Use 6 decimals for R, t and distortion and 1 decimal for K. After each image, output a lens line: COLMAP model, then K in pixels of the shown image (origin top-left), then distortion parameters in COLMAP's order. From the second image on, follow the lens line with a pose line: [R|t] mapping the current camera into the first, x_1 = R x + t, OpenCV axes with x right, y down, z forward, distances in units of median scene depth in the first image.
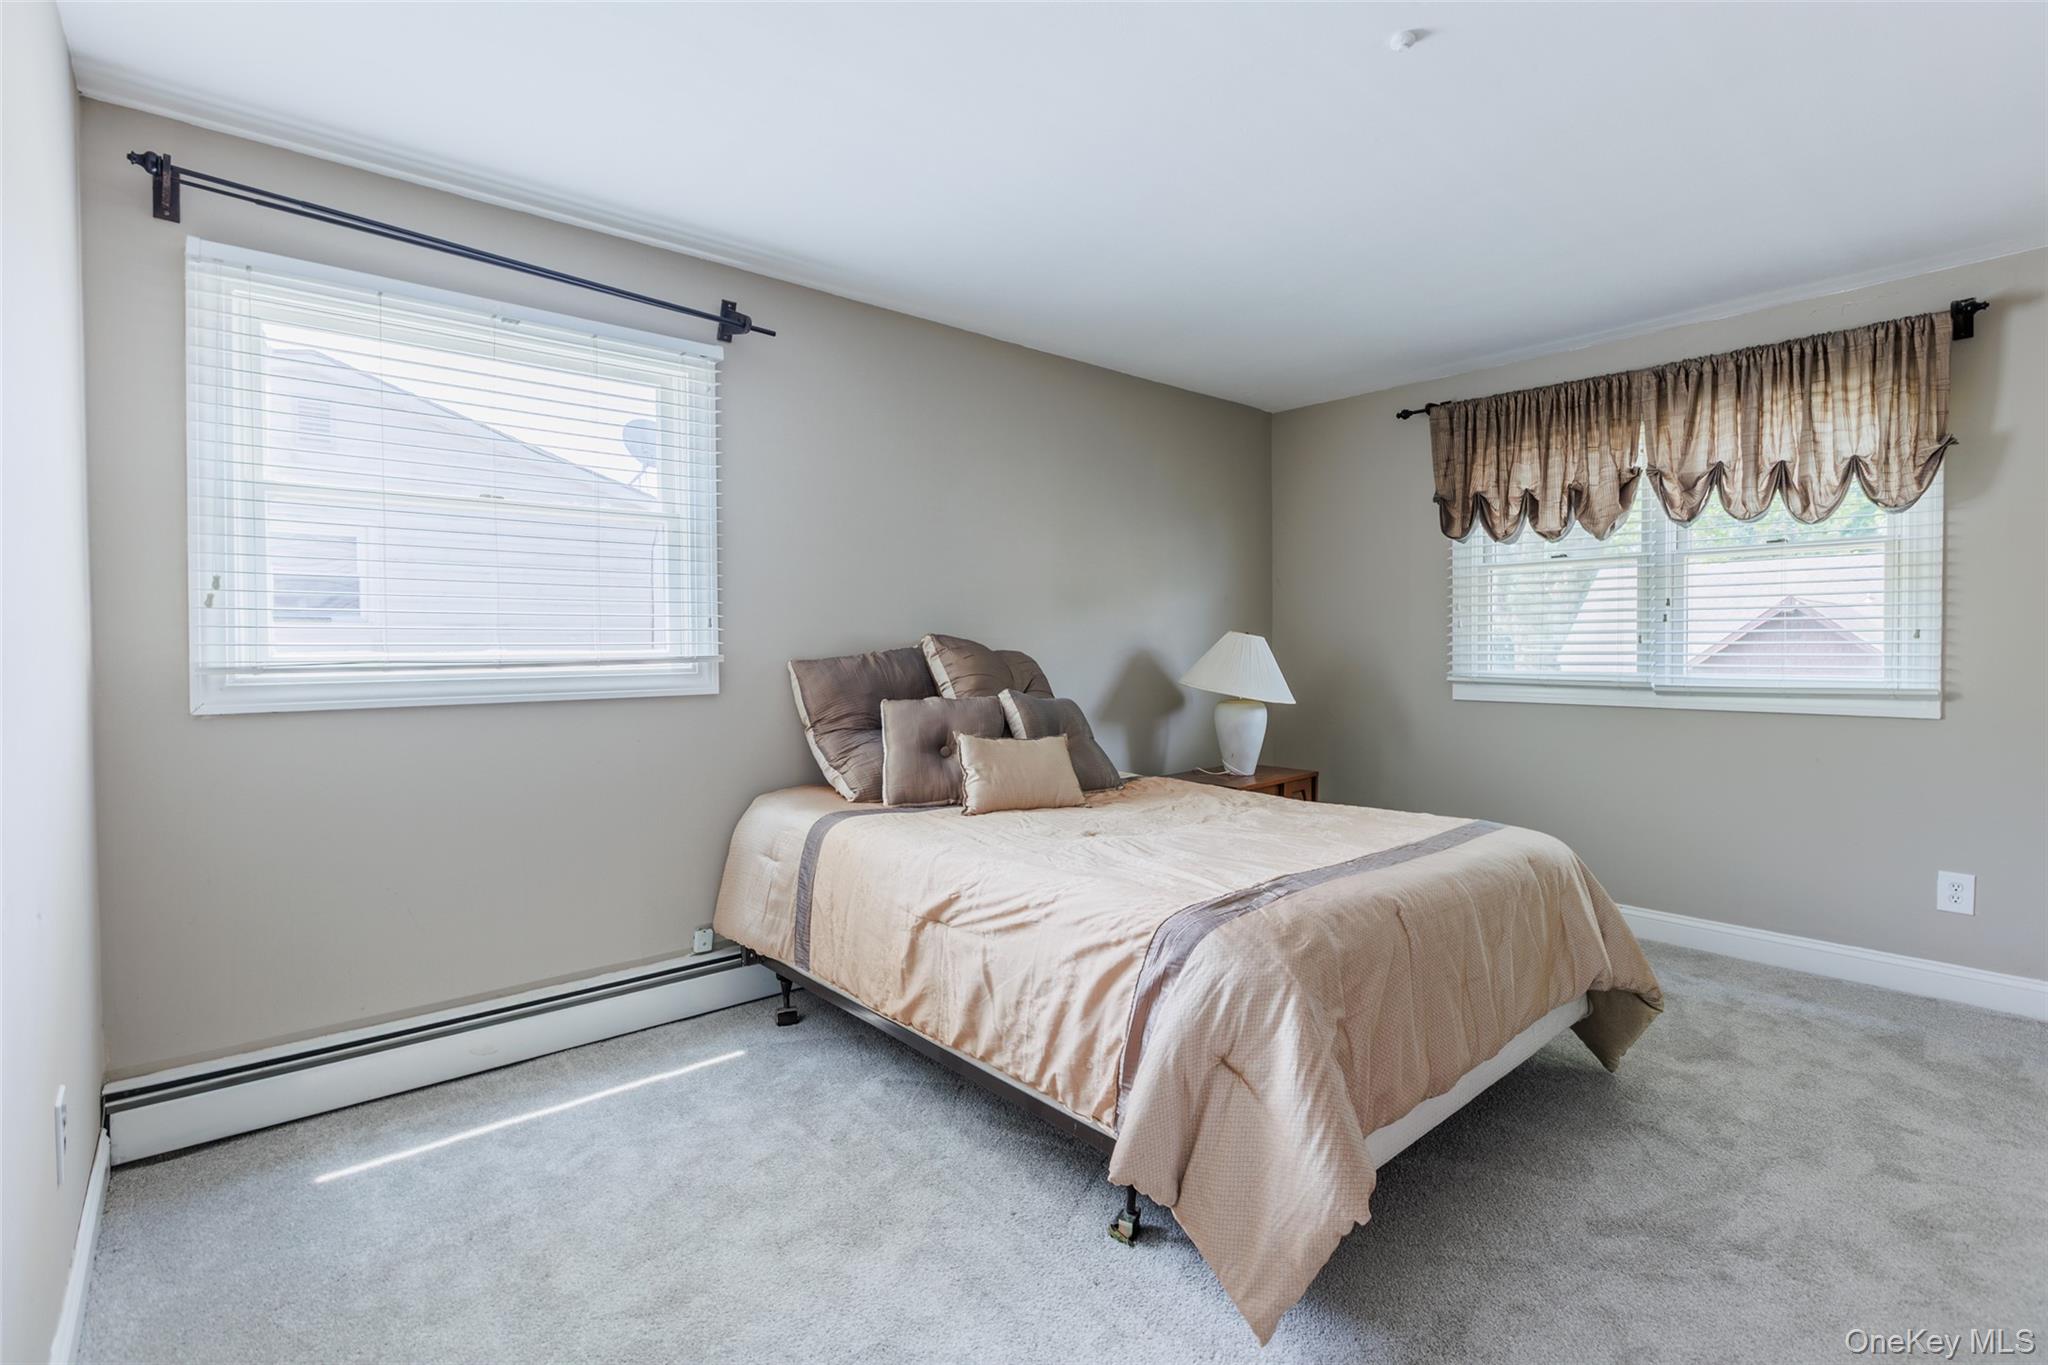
lens RADIAL K [[939.8, 0, 1012.6], [0, 939.8, 679.1], [0, 0, 1]] dist [-0.011075, -0.000098]
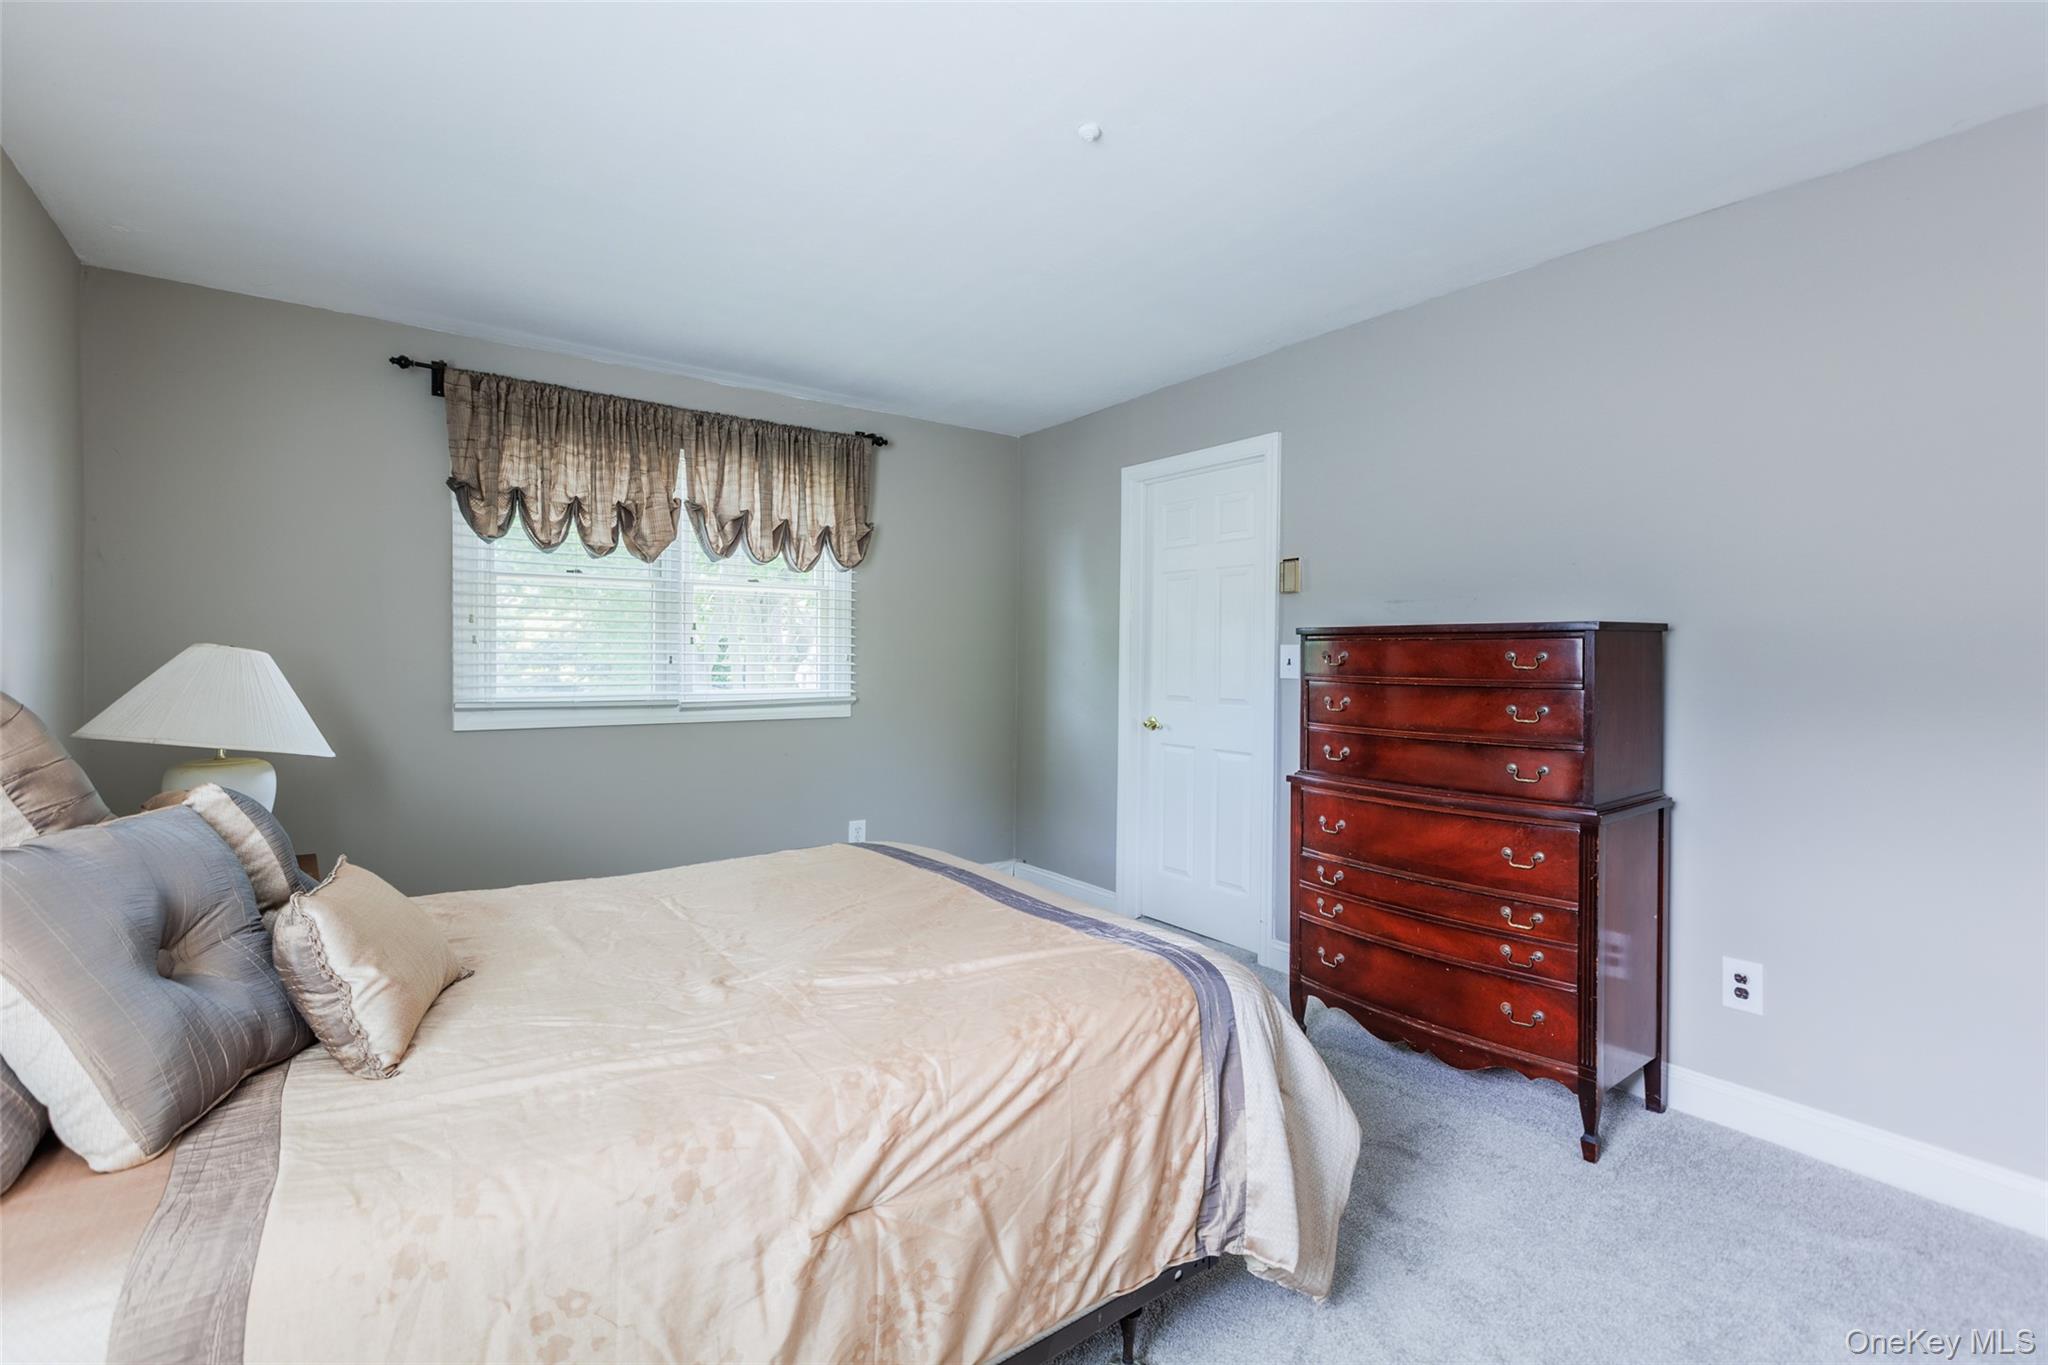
lens RADIAL K [[939.0, 0, 1012.7], [0, 939.0, 680.8], [0, 0, 1]] dist [0.002176, -0.001072]
pose [[0.069607, -0.023079, 0.997308, -0.405868], [0.025090, 0.999457, 0.021377, -0.035243], [-0.997259, 0.023535, 0.070148, 0.590054]]
